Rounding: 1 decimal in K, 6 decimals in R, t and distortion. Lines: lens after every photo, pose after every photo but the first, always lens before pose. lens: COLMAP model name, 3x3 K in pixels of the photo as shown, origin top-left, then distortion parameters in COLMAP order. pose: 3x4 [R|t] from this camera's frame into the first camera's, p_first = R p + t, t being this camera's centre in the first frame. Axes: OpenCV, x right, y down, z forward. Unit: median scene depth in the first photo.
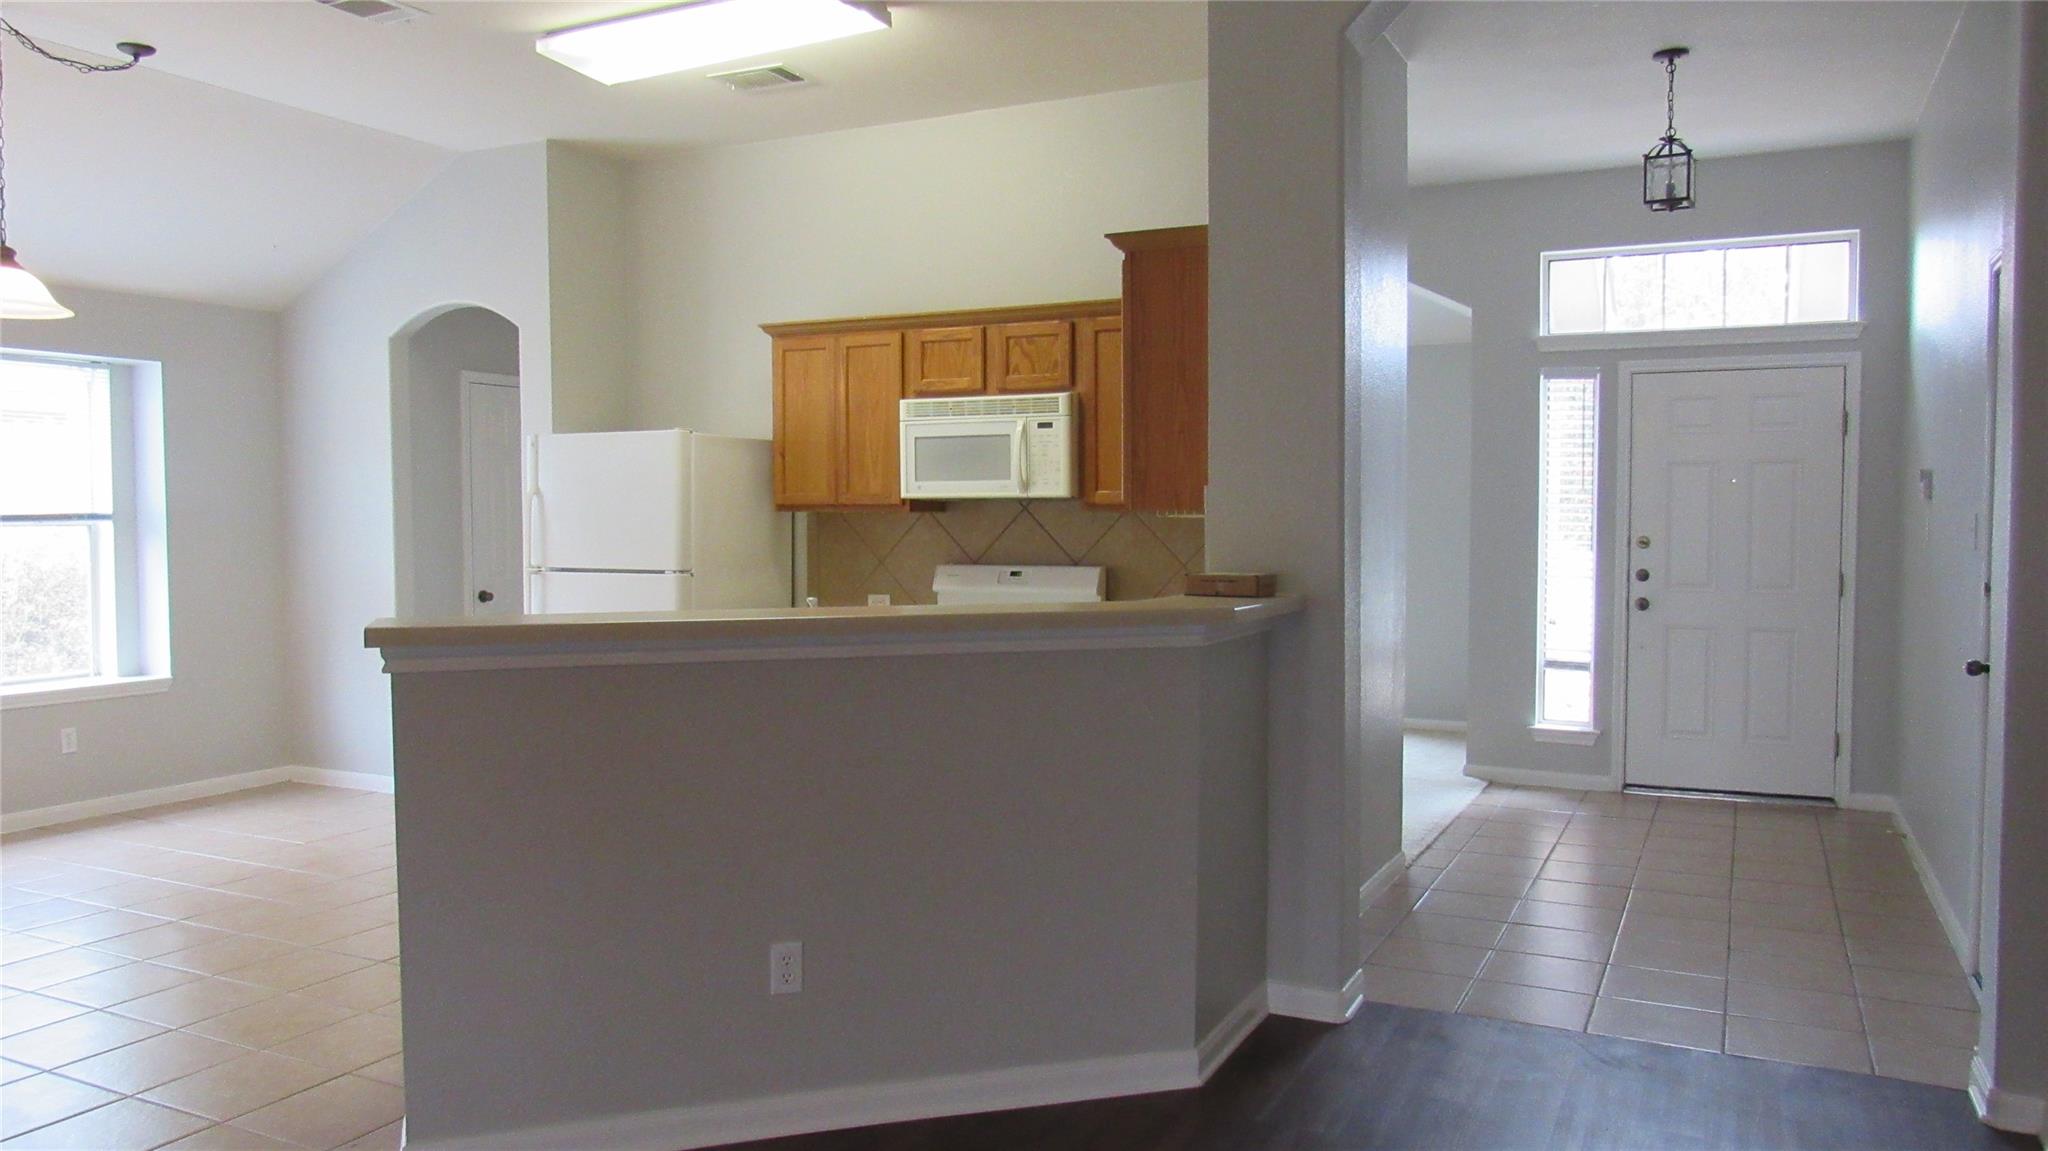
lens RADIAL K [[1489.9, 0, 1022.1], [0, 1489.9, 583.2], [0, 0, 1]] dist [-0.017964, 0.006244]
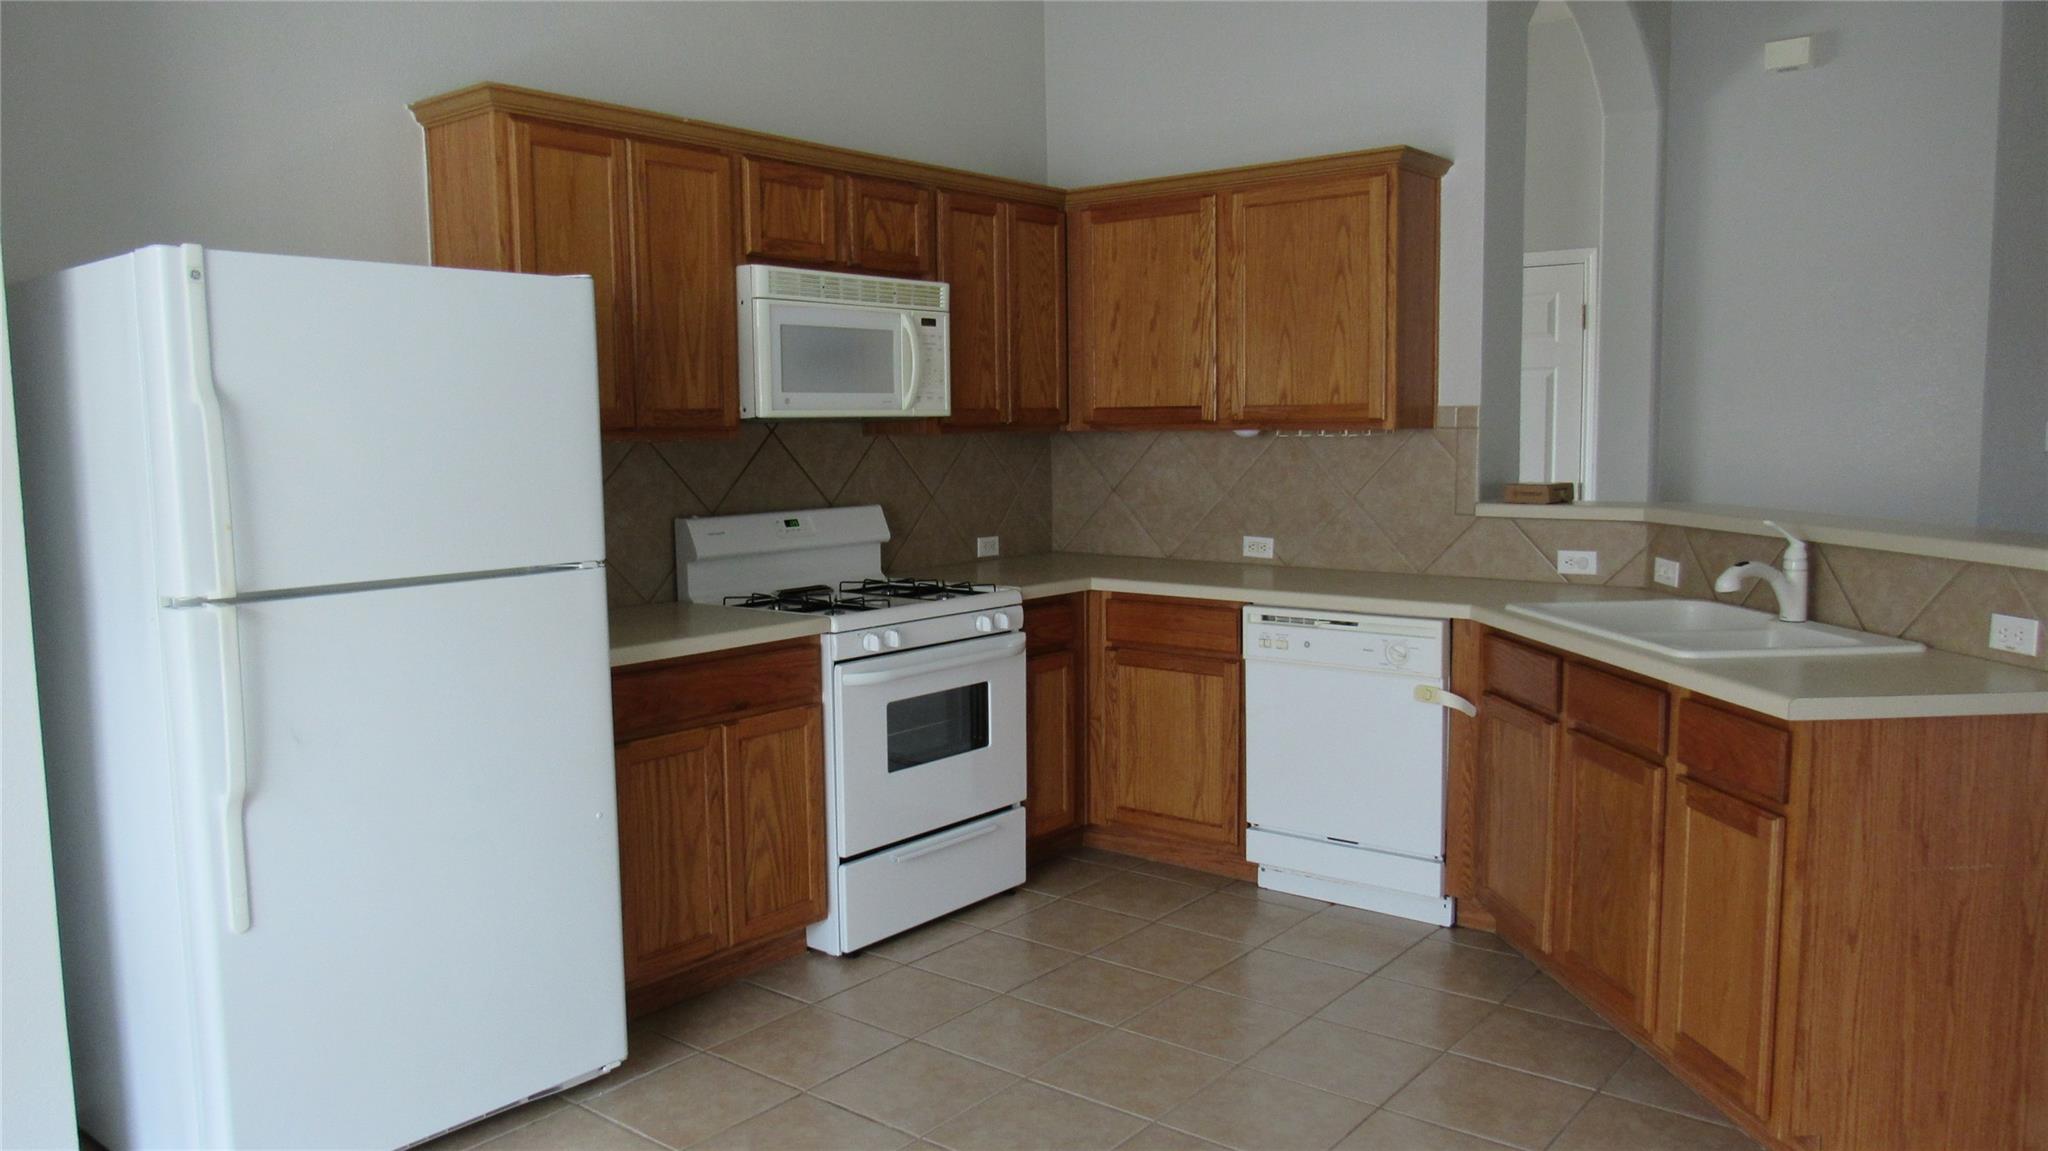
lens RADIAL K [[1489.9, 0, 1005.9], [0, 1489.9, 581.0], [0, 0, 1]] dist [-0.017964, 0.006244]
pose [[0.202402, -0.105344, 0.973620, -0.695853], [0.054310, 0.993875, 0.096245, -0.042733], [-0.977795, 0.033397, 0.206883, 0.759792]]
